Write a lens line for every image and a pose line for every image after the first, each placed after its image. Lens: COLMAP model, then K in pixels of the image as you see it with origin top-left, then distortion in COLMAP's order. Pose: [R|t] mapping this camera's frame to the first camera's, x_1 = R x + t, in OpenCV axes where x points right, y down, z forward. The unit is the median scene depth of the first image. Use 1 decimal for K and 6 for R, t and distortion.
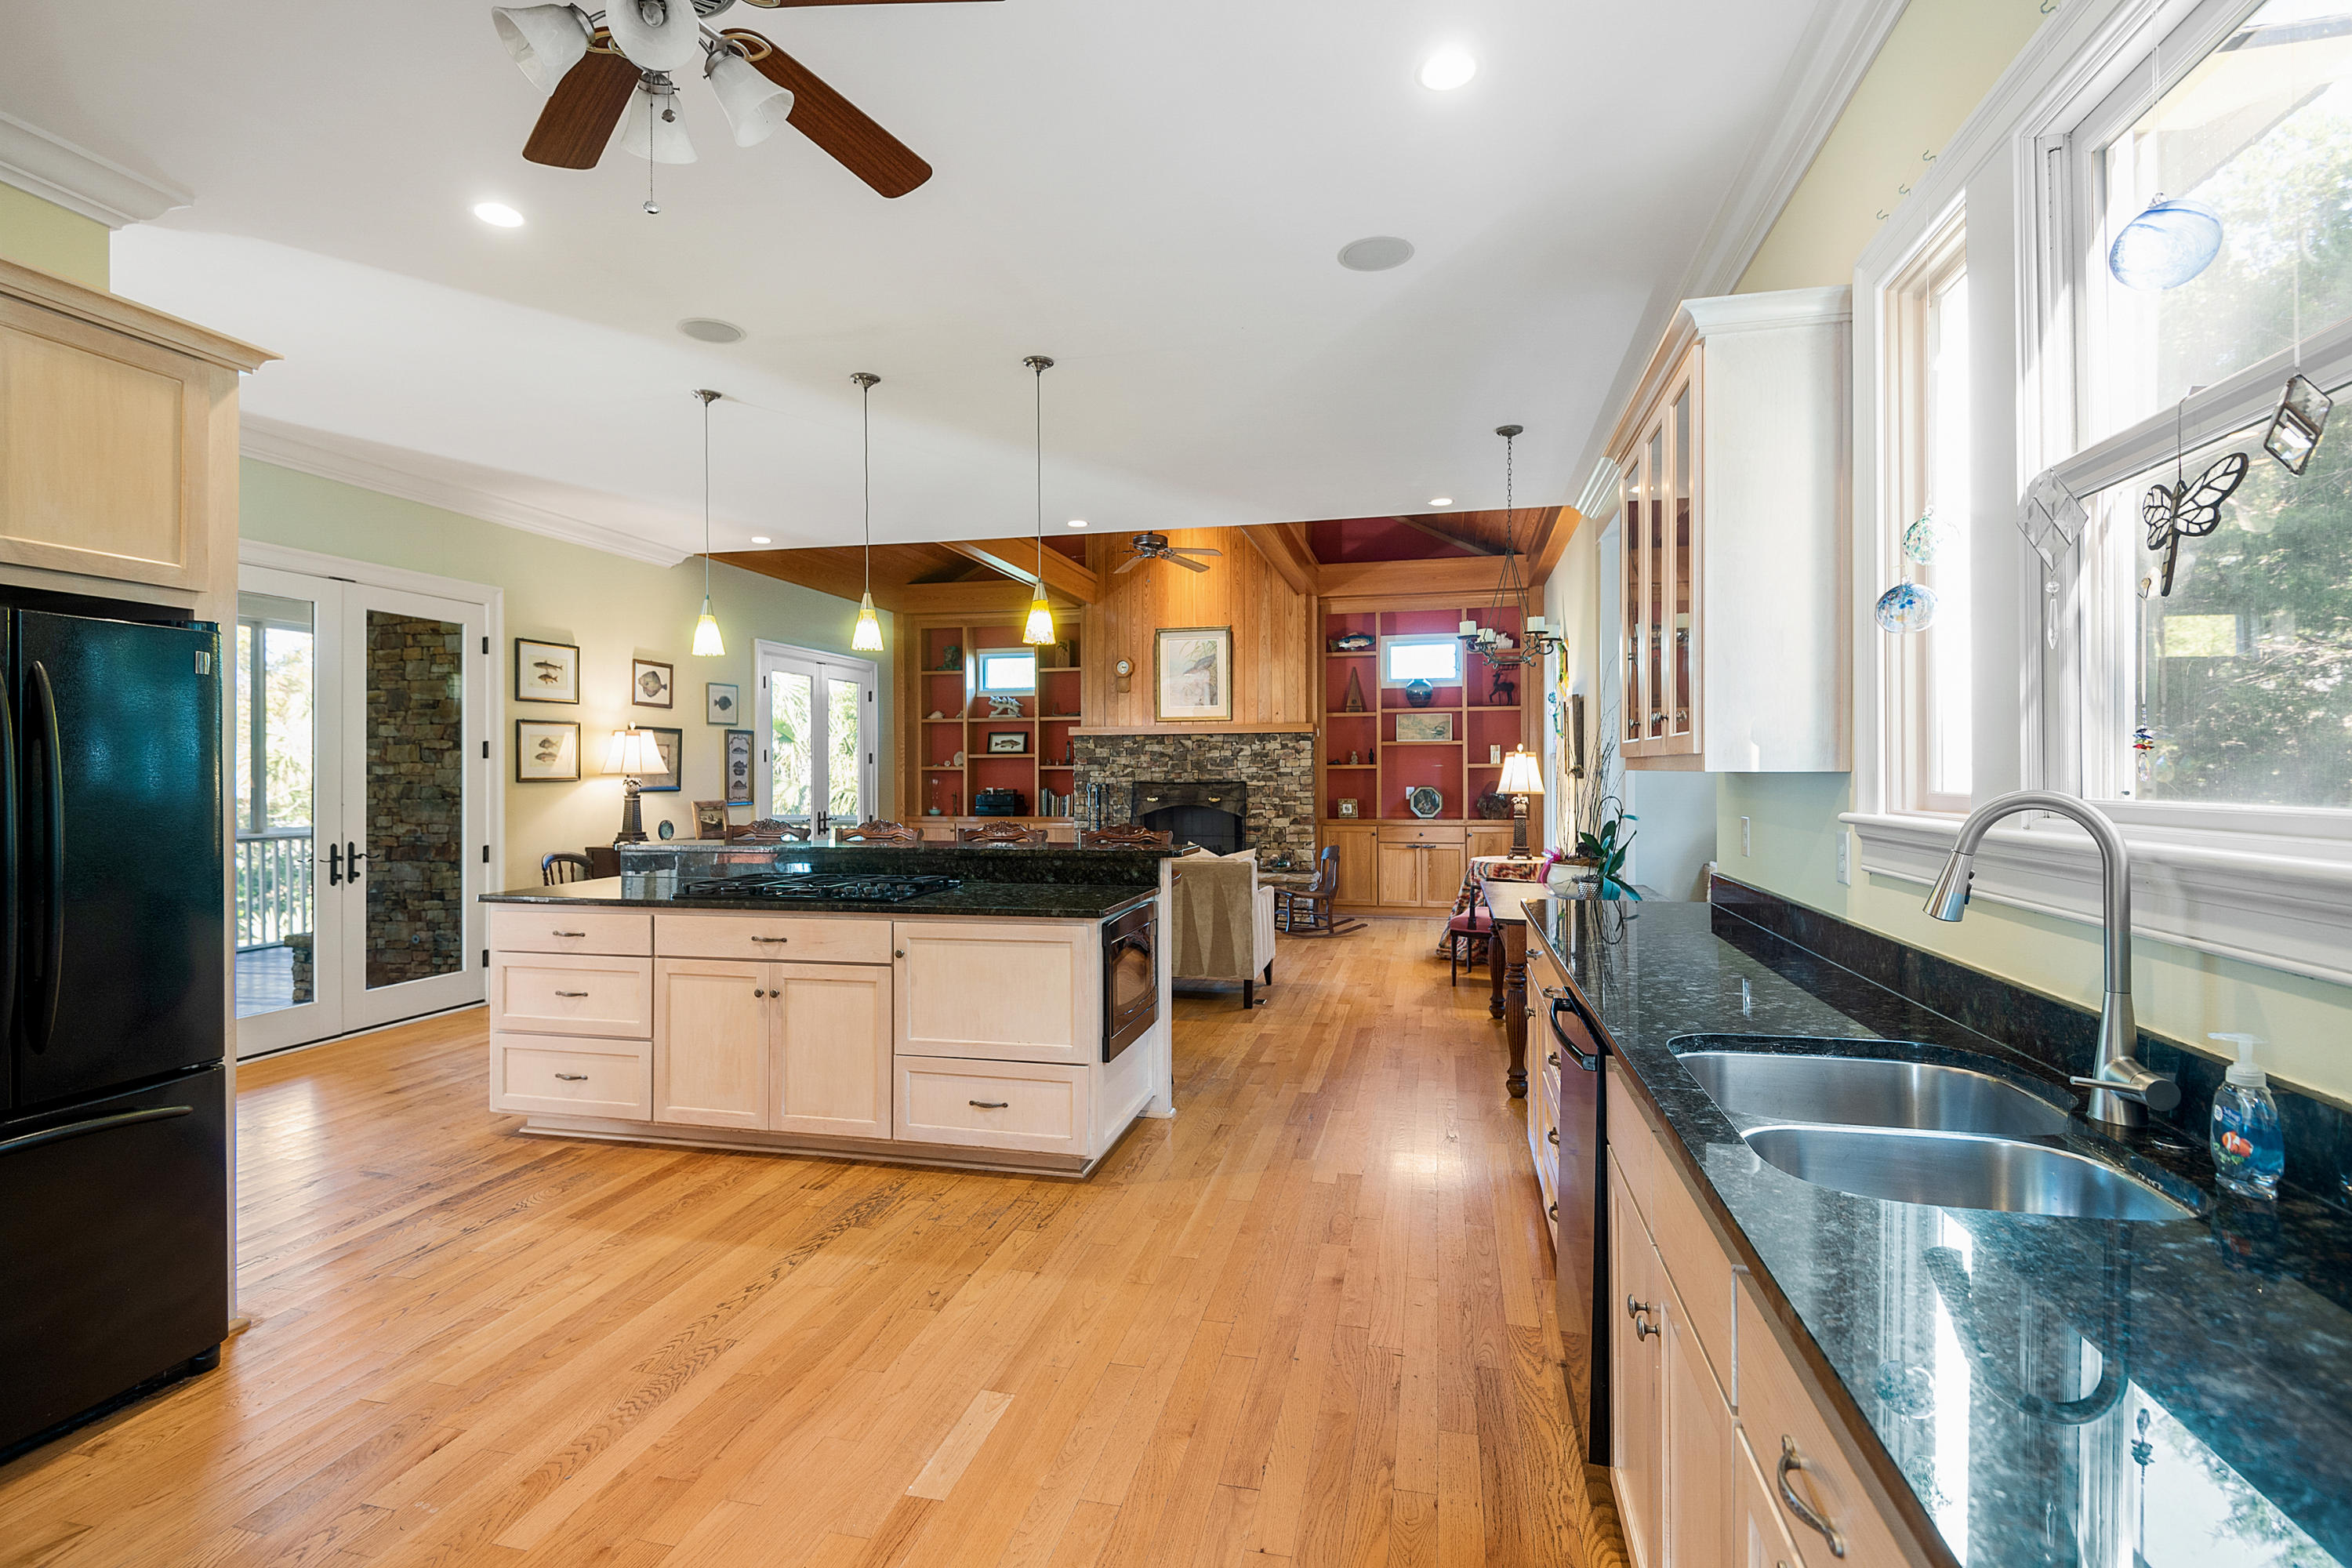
lens RADIAL K [[1098.0, 0, 1188.7], [0, 1098.0, 773.5], [0, 0, 1]] dist [-0.001686, -0.000750]
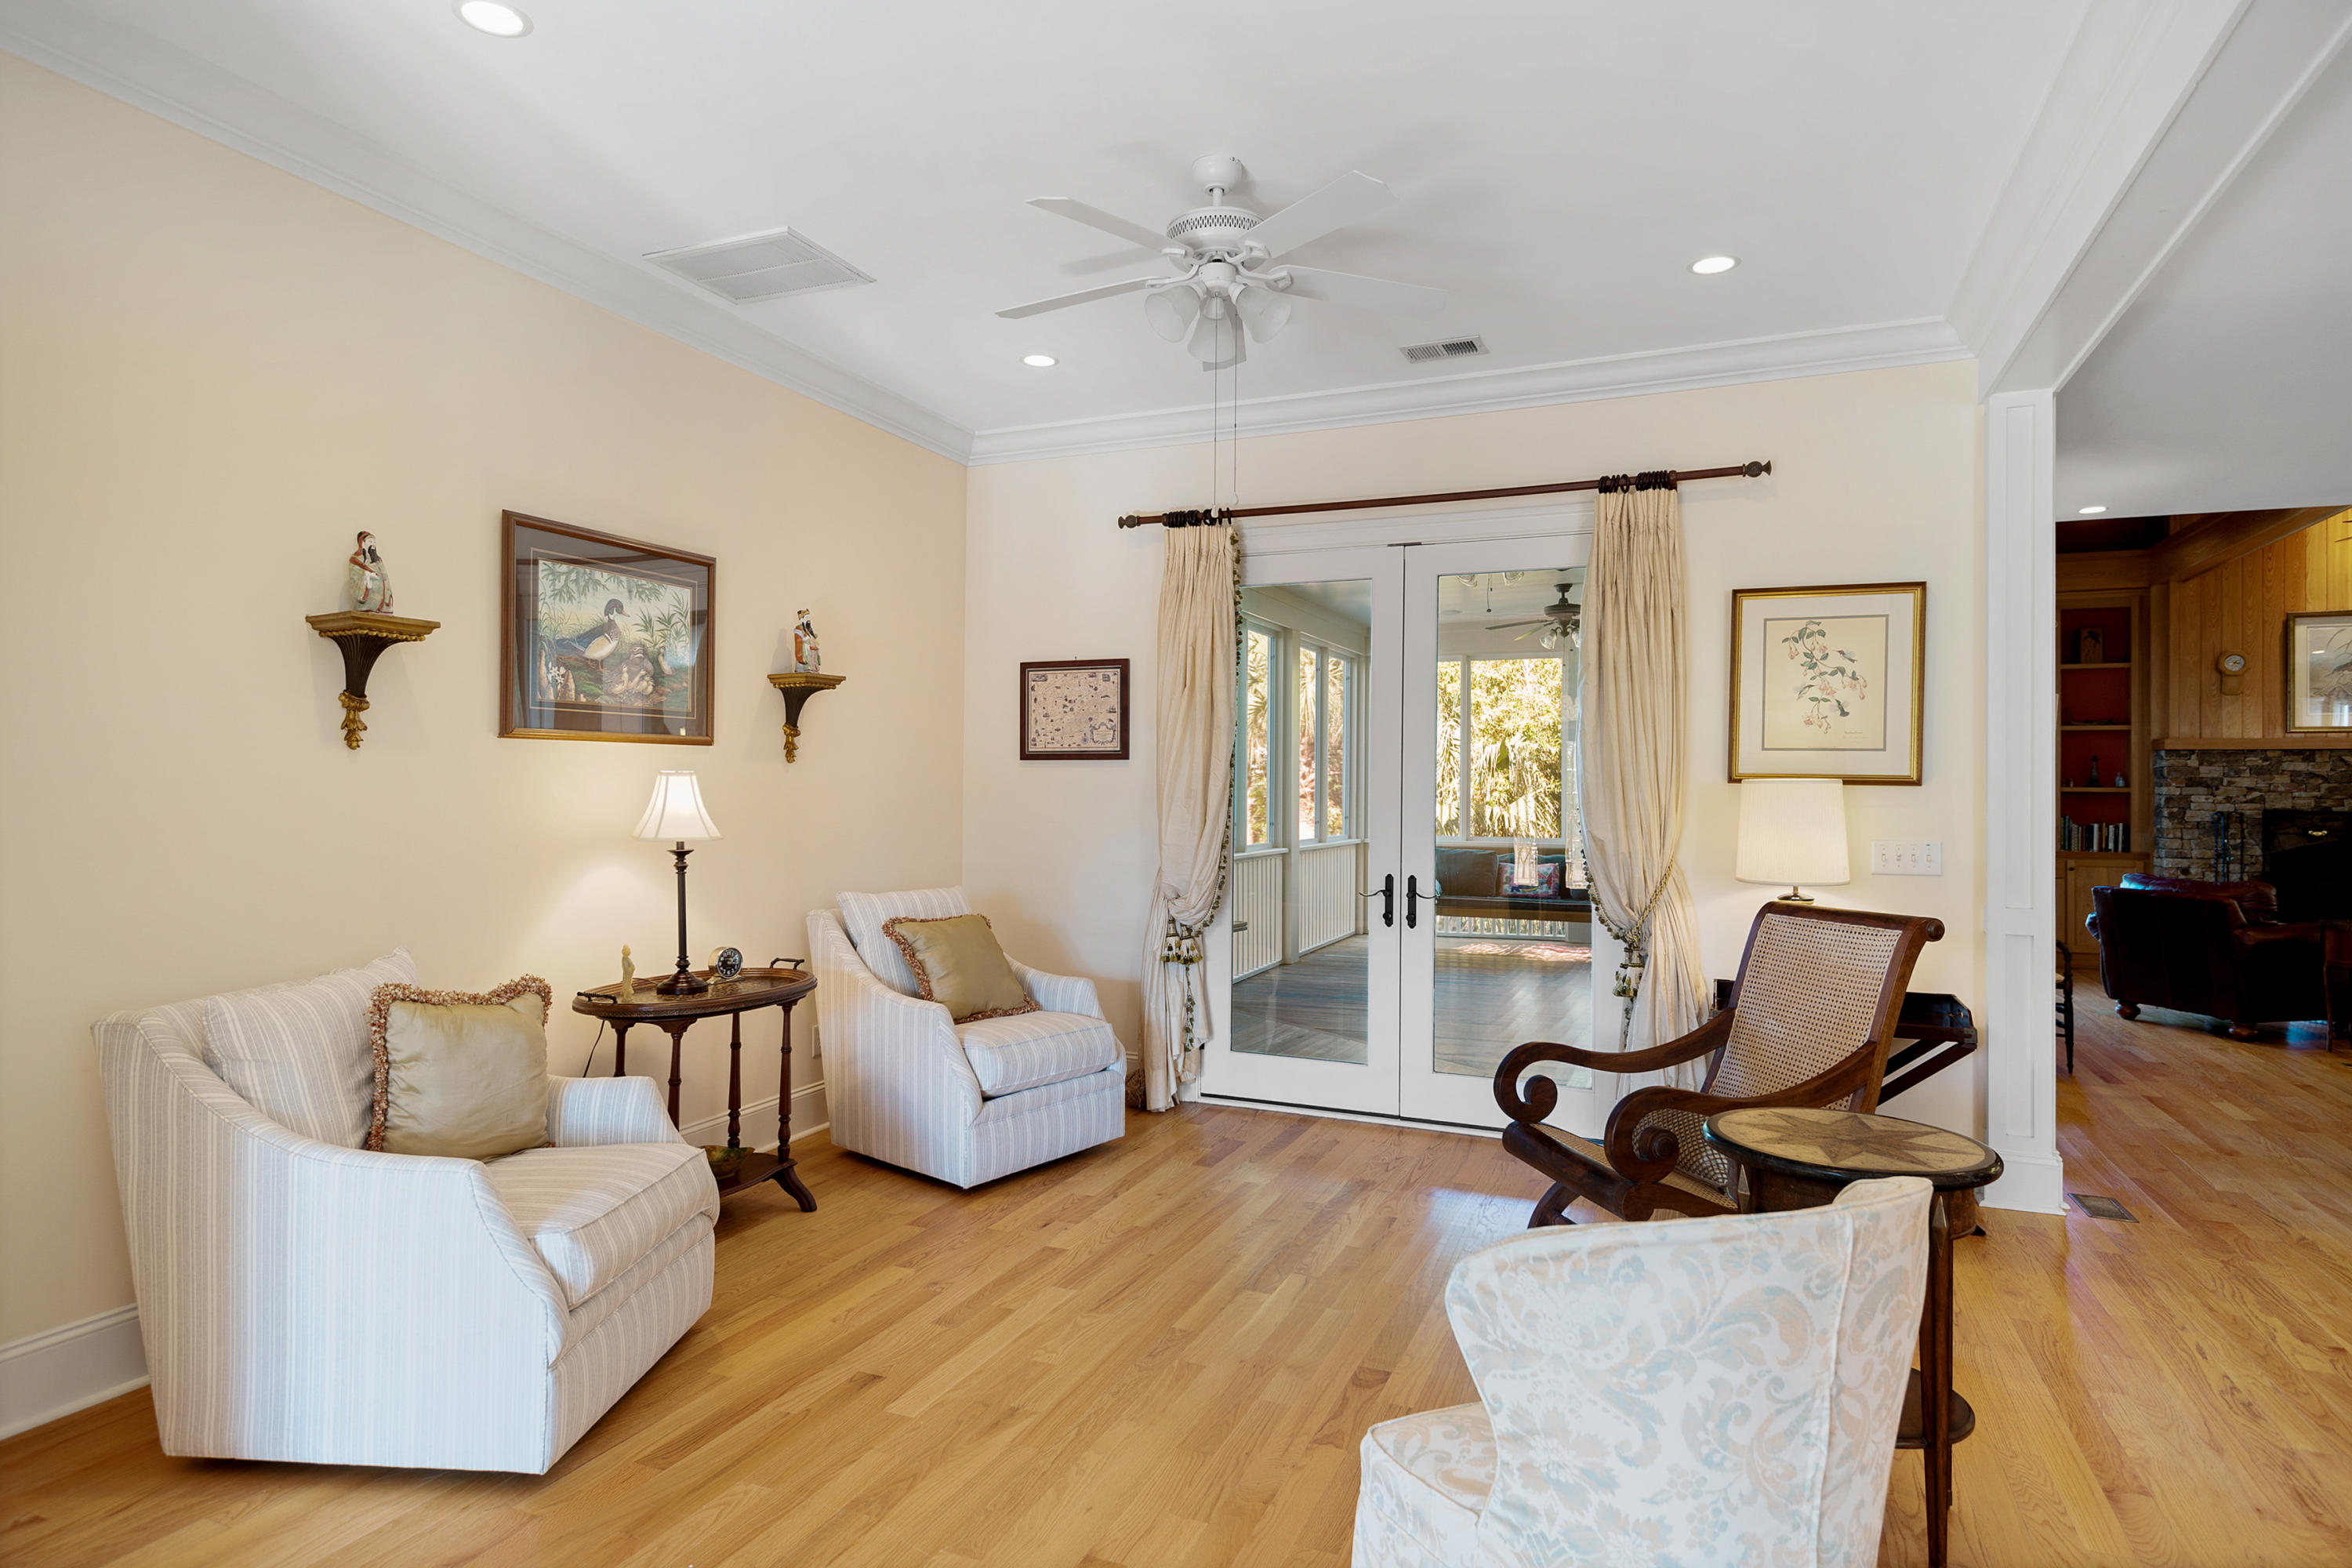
lens RADIAL K [[1298.5, 0, 1180.4], [0, 1298.5, 774.3], [0, 0, 1]] dist [0.025849, -0.007092]
pose [[0.985462, 0.005169, -0.169817, -0.653163], [-0.006123, 0.999968, -0.005096, -0.008187], [0.169785, 0.006062, 0.985462, -0.051683]]
